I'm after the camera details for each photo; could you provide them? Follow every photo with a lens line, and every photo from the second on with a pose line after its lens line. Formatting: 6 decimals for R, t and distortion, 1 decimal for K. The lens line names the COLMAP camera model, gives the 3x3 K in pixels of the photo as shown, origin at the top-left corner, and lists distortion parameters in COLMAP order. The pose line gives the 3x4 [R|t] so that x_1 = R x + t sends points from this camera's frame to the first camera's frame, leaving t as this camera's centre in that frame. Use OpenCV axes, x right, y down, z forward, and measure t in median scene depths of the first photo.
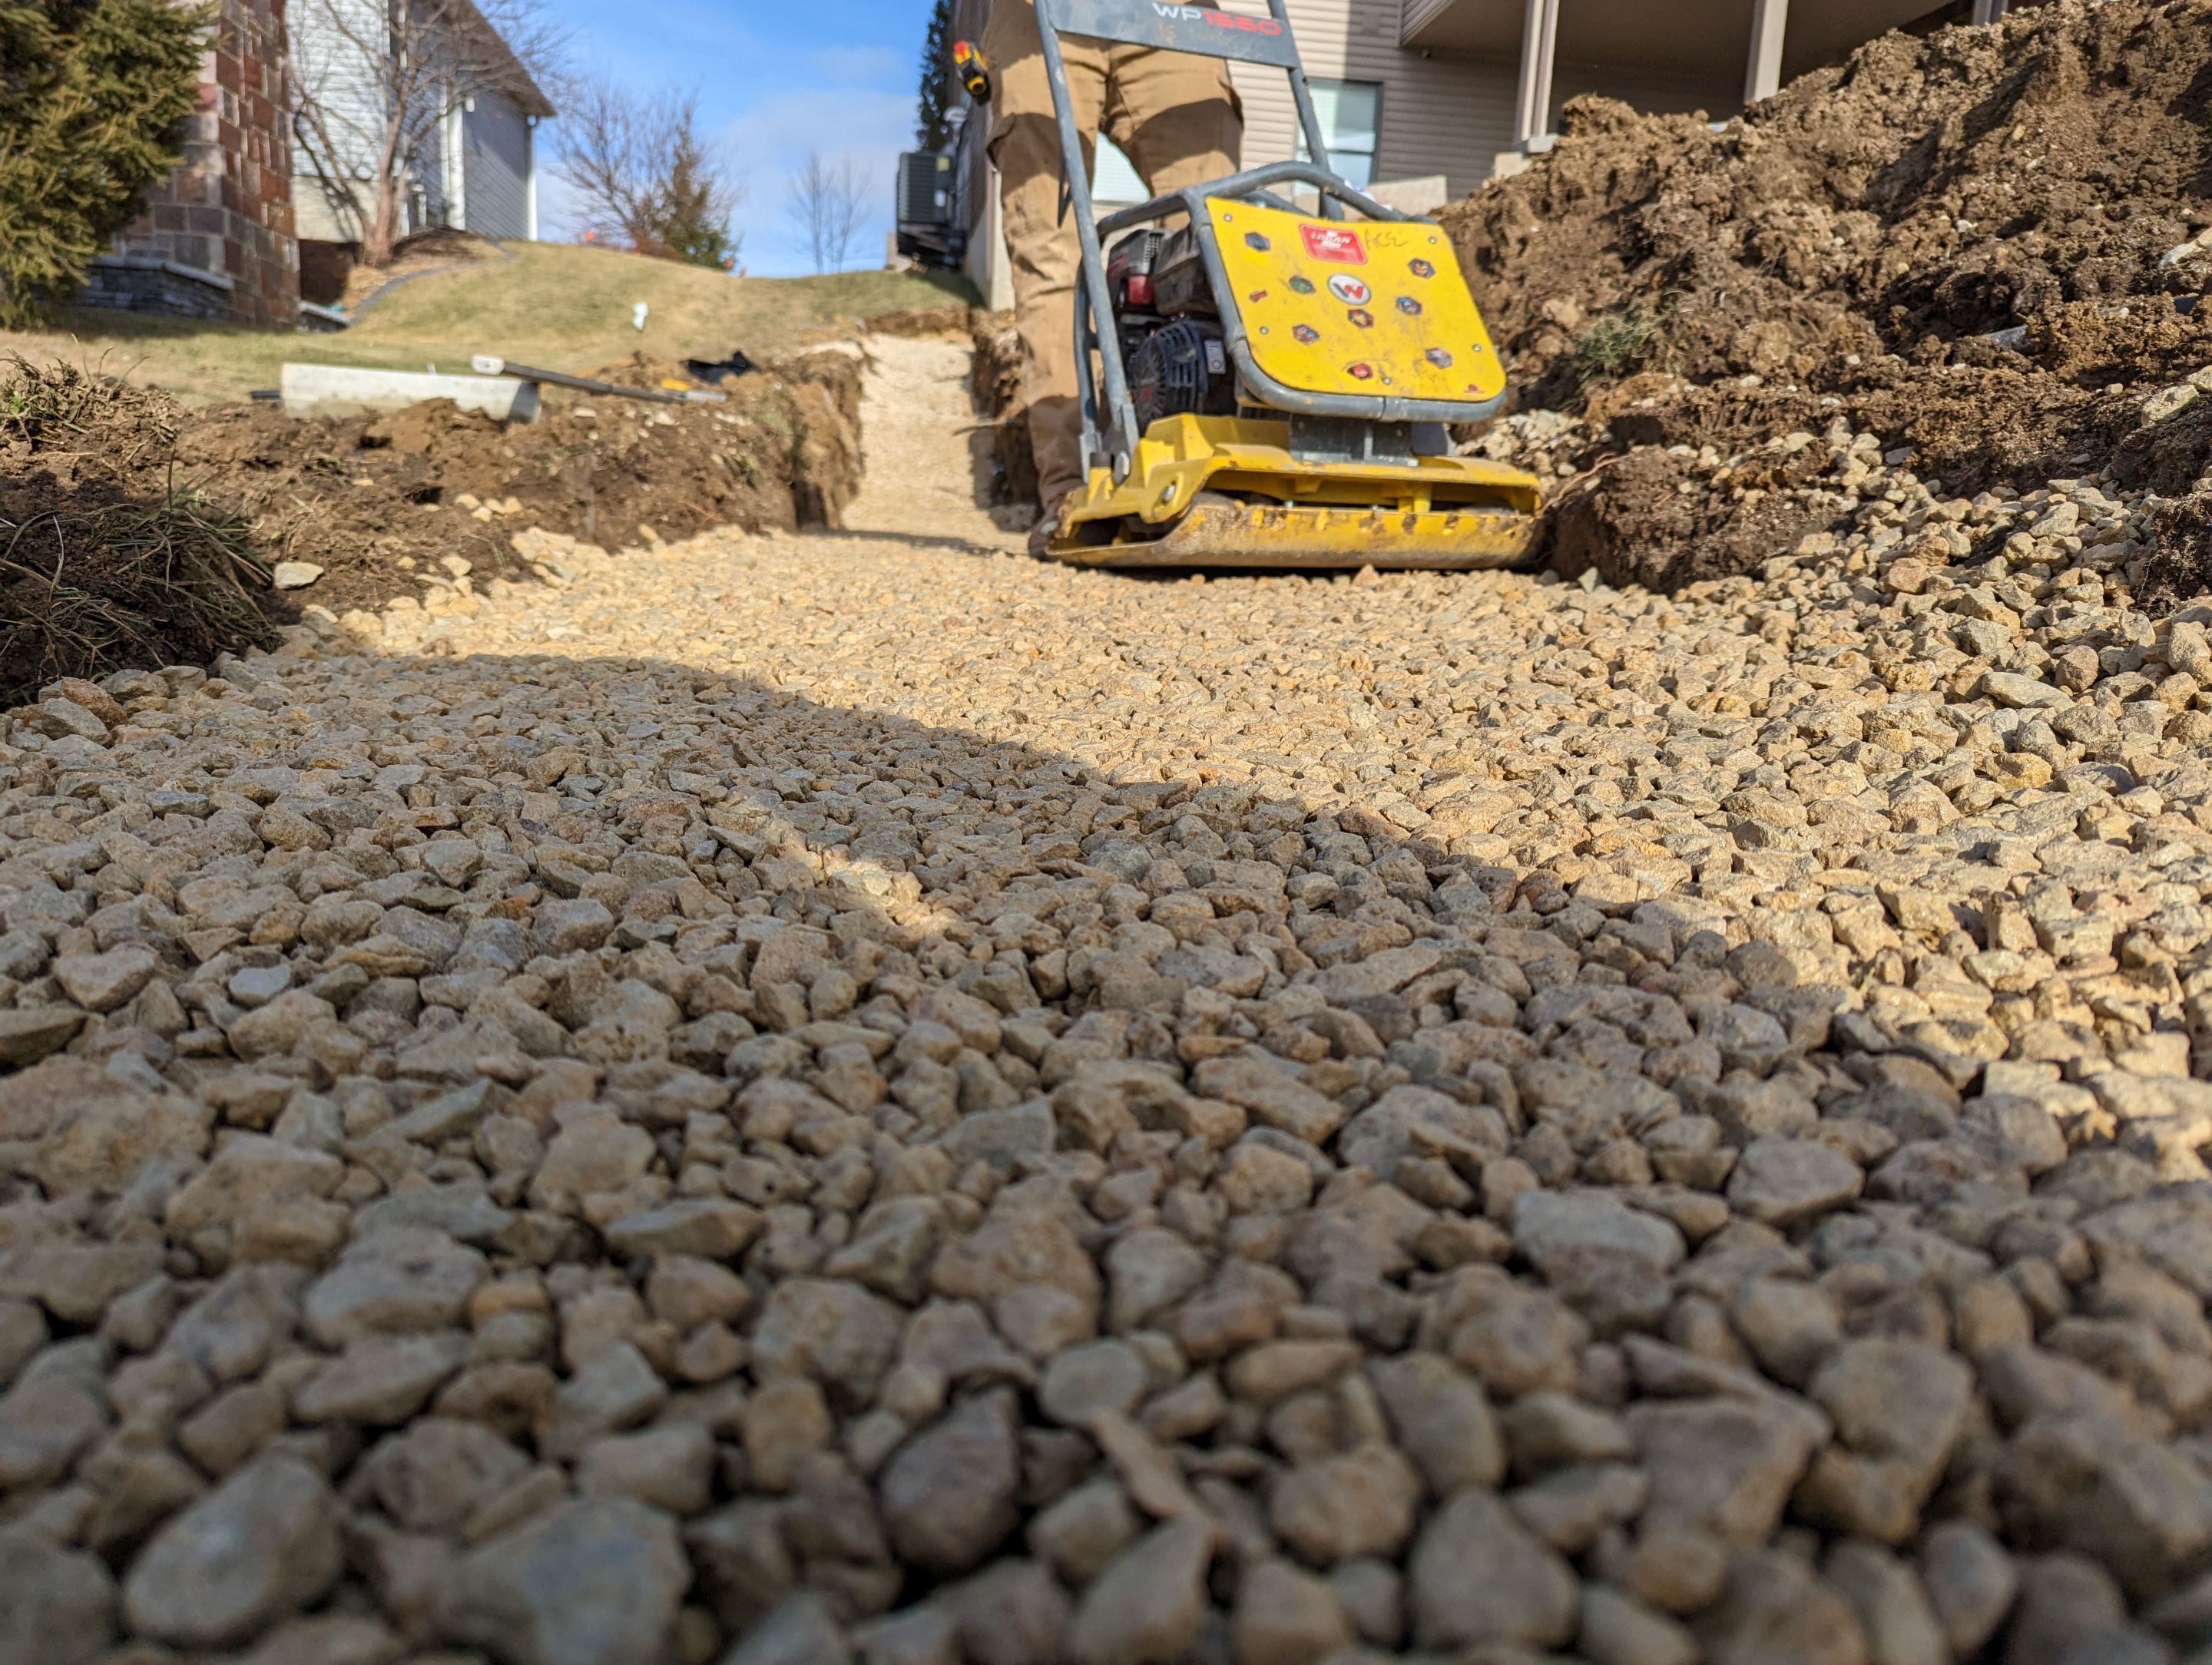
lens RADIAL K [[1576.8, 0, 1098.3], [0, 1576.8, 823.8], [0, 0, 1]] dist [0.044107, -0.040236]
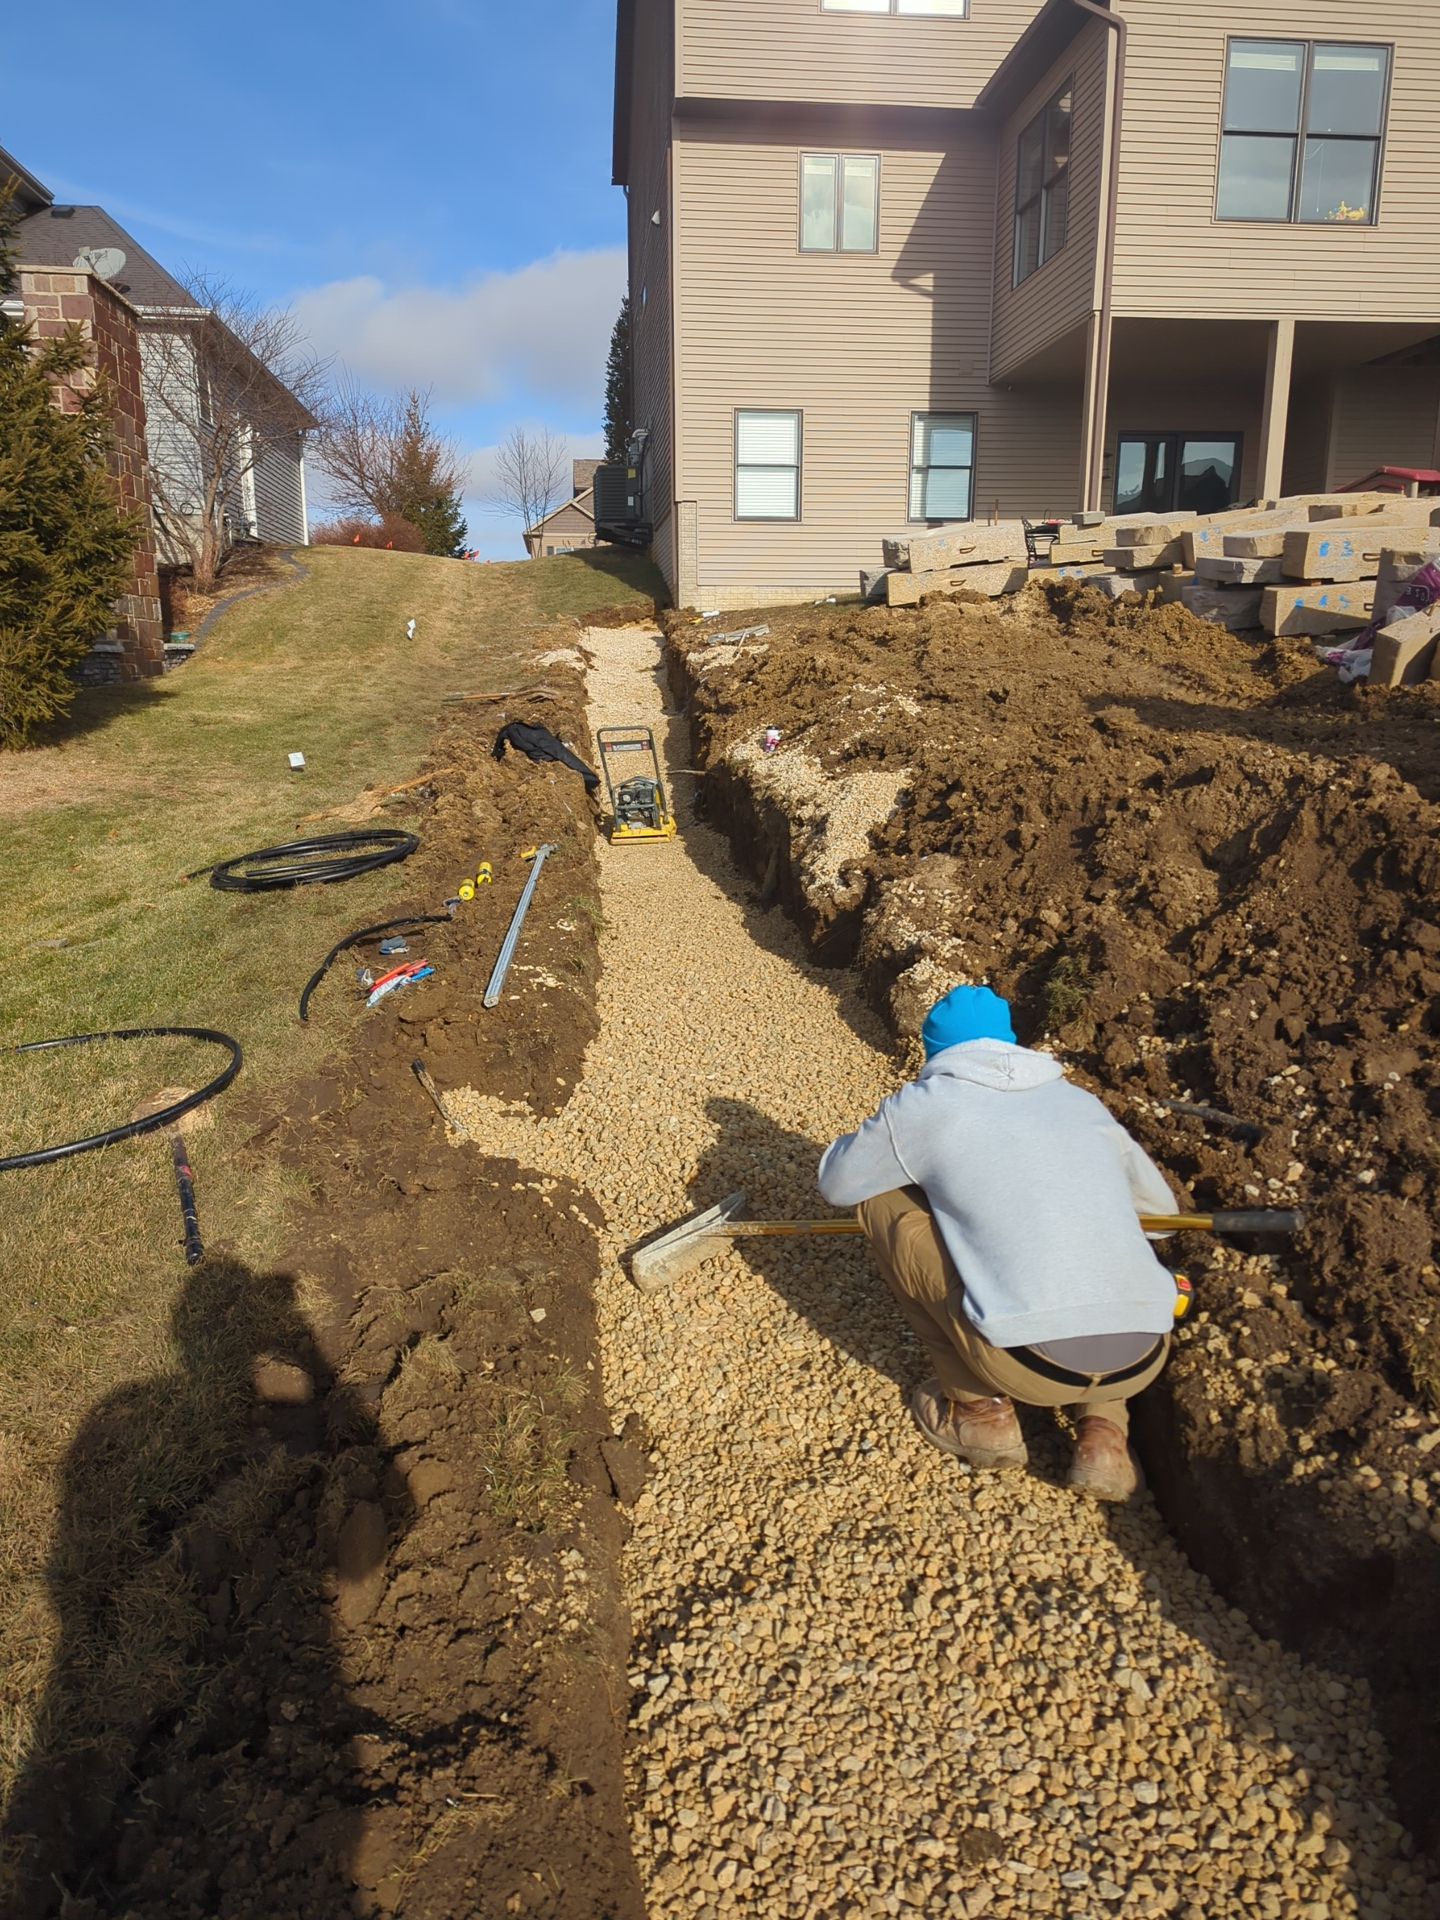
lens RADIAL K [[1338.0, 0, 709.8], [0, 1338.0, 941.0], [0, 0, 1]] dist [0.078698, -0.066644]
pose [[0.998361, -0.038712, -0.042144, -0.143271], [0.039085, 0.999203, 0.008048, -1.537020], [0.041799, -0.009682, 0.999079, -2.555540]]
